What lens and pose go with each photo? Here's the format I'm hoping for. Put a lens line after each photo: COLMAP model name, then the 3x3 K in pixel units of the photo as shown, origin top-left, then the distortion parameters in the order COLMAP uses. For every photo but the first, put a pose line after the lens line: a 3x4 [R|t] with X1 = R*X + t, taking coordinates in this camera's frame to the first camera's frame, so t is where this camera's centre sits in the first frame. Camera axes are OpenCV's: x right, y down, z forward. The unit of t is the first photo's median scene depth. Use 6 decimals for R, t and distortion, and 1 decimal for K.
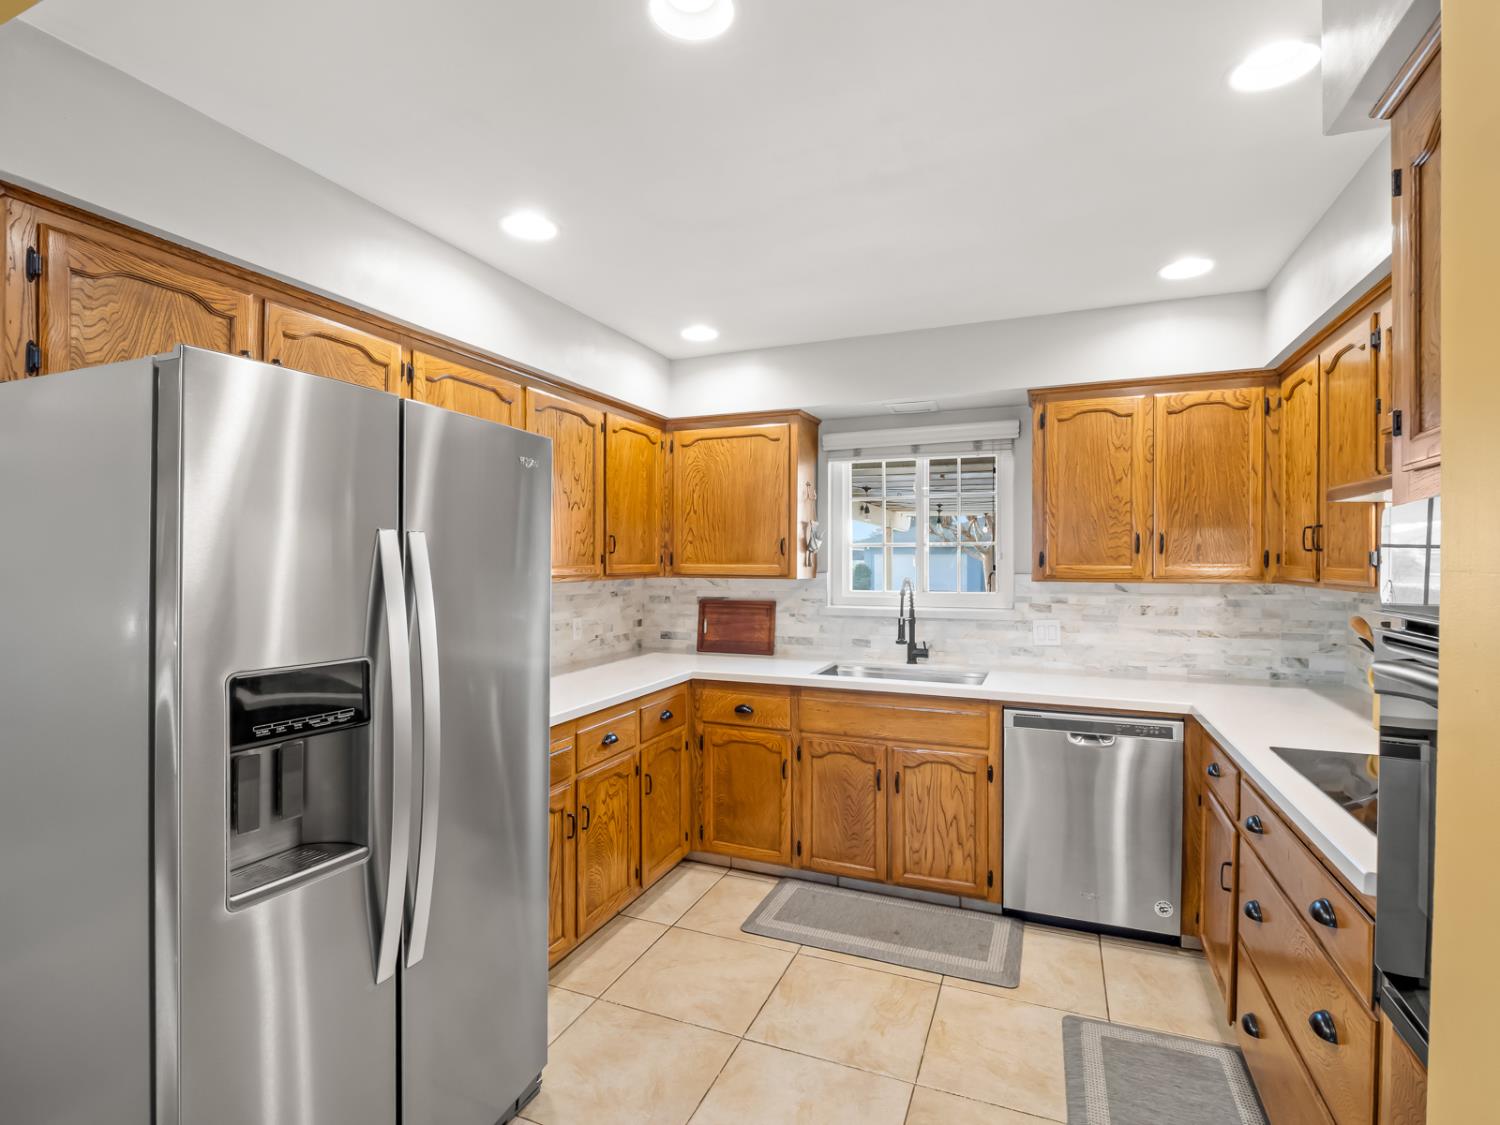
lens RADIAL K [[725.9, 0, 750.0], [0, 725.9, 562.5], [0, 0, 1]] dist [-0.002093, -0.018140]
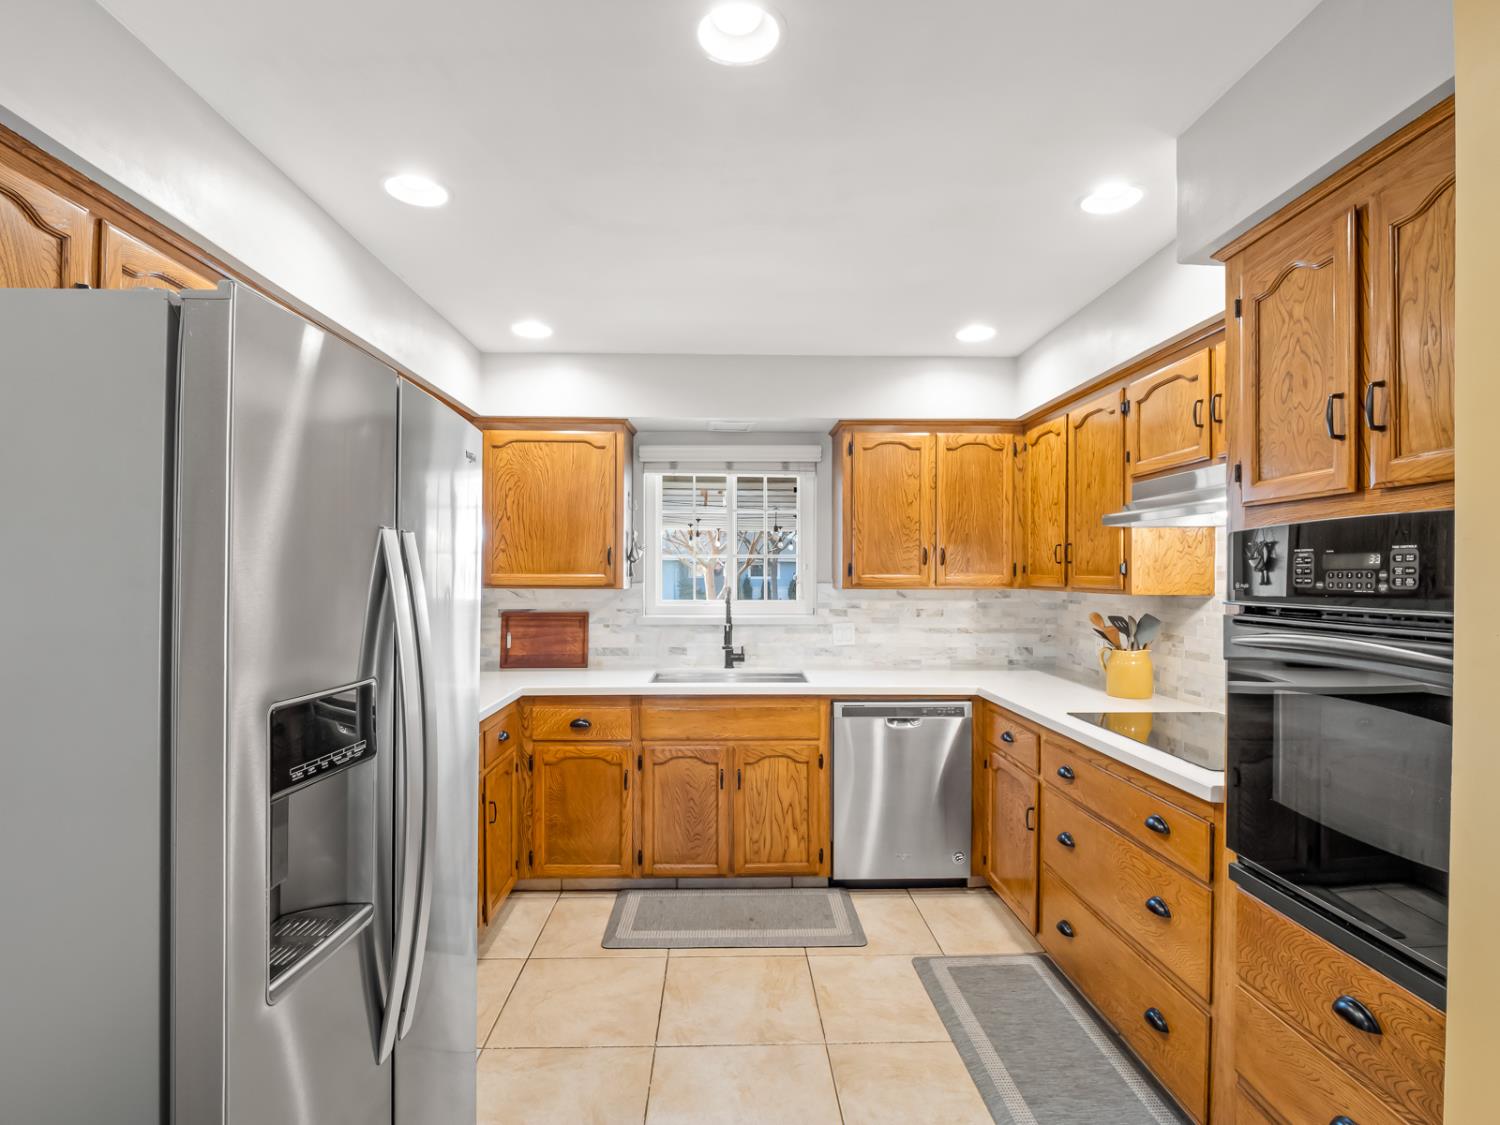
lens RADIAL K [[728.8, 0, 745.0], [0, 728.8, 572.6], [0, 0, 1]] dist [0.000382, -0.017947]
pose [[0.911349, 0.001963, 0.411629, -0.219032], [-0.000118, 0.999990, -0.004509, 0.005397], [-0.411634, 0.004061, 0.911340, 0.023002]]
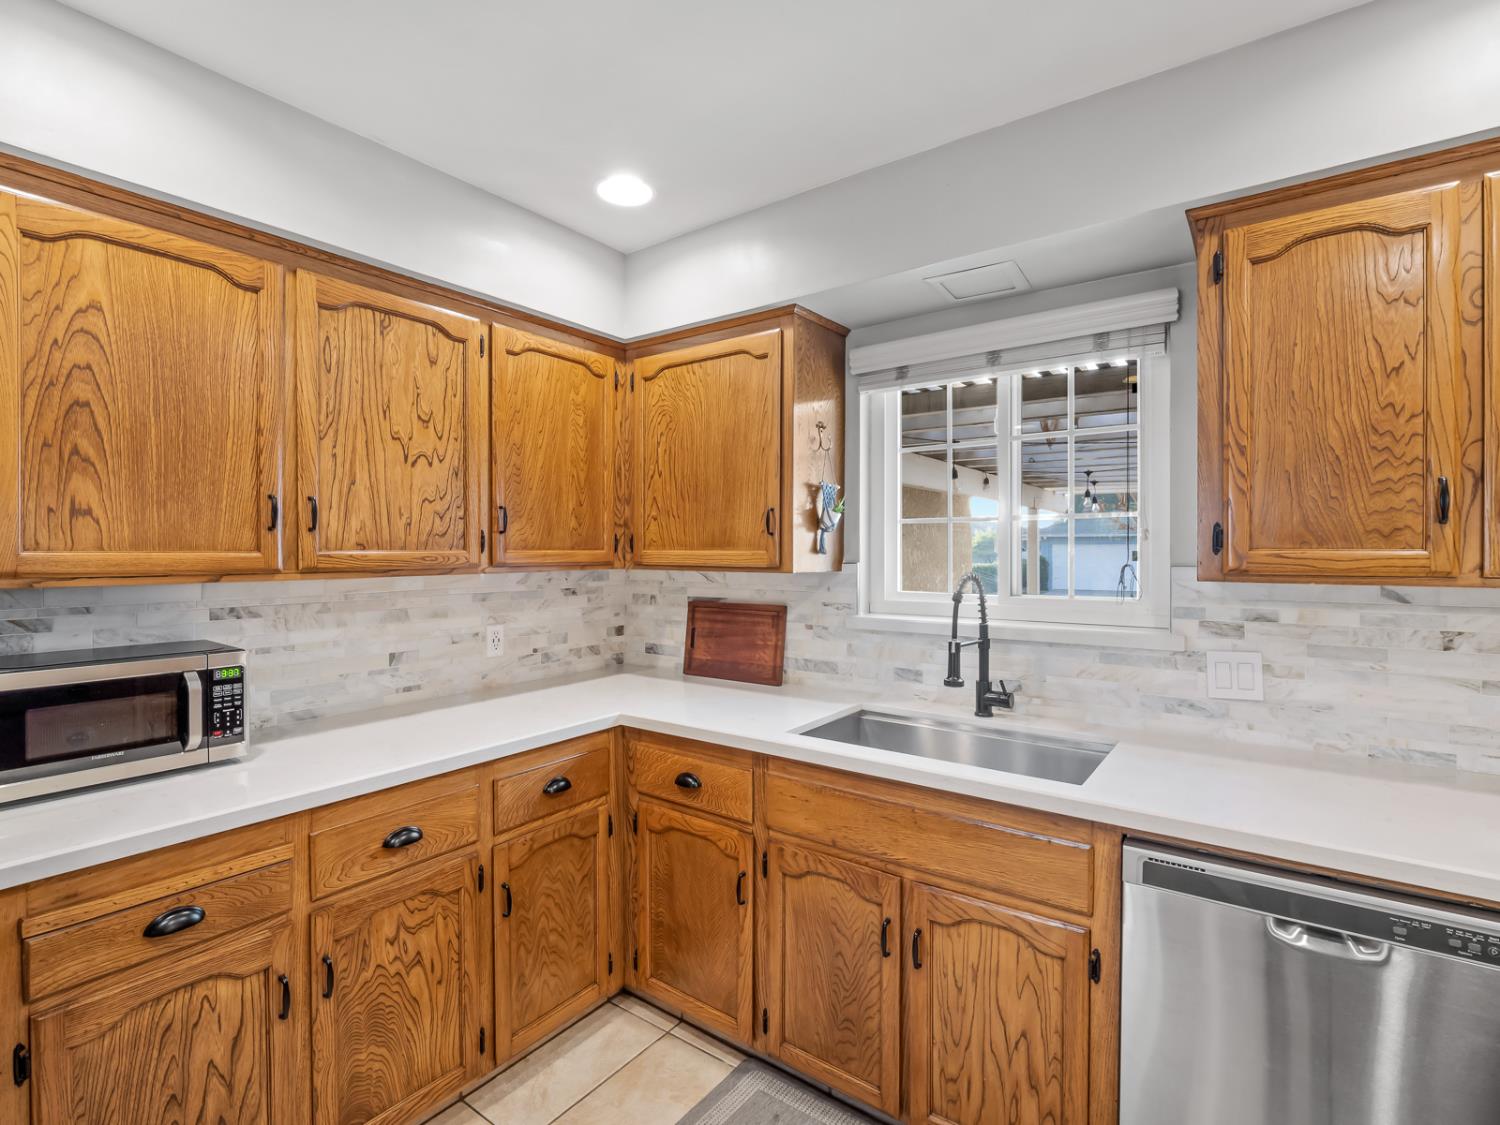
lens RADIAL K [[716.3, 0, 753.8], [0, 716.3, 553.5], [0, 0, 1]] dist [-0.009348, -0.008332]
pose [[0.971667, 0.000230, -0.236354, 0.201656], [-0.000187, 1.000000, 0.000205, 0.006353], [0.236354, -0.000155, 0.971667, 0.432443]]
